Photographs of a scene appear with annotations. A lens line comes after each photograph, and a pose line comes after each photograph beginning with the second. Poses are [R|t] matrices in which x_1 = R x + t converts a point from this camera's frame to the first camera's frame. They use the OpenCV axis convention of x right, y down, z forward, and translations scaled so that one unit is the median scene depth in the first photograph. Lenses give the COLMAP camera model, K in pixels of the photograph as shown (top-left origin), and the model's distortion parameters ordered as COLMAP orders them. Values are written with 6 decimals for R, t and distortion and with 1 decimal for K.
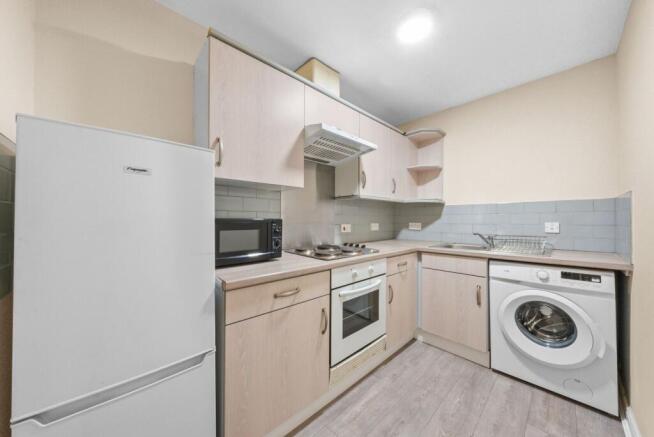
lens RADIAL K [[222.2, 0, 327.8], [0, 222.2, 217.1], [0, 0, 1]] dist [-0.005588, 0.001063]
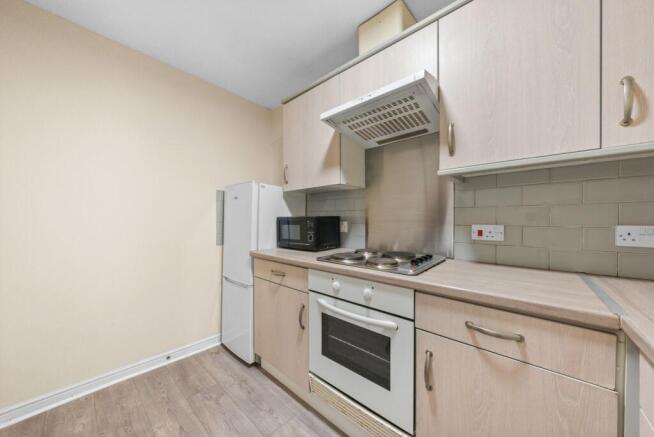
lens RADIAL K [[222.2, 0, 328.2], [0, 222.2, 222.0], [0, 0, 1]] dist [-0.005588, 0.001063]
pose [[0.100645, 0.005148, -0.994909, 0.816536], [0.010299, 0.999928, 0.006216, 0.026198], [0.994869, -0.010872, 0.100585, 0.834449]]
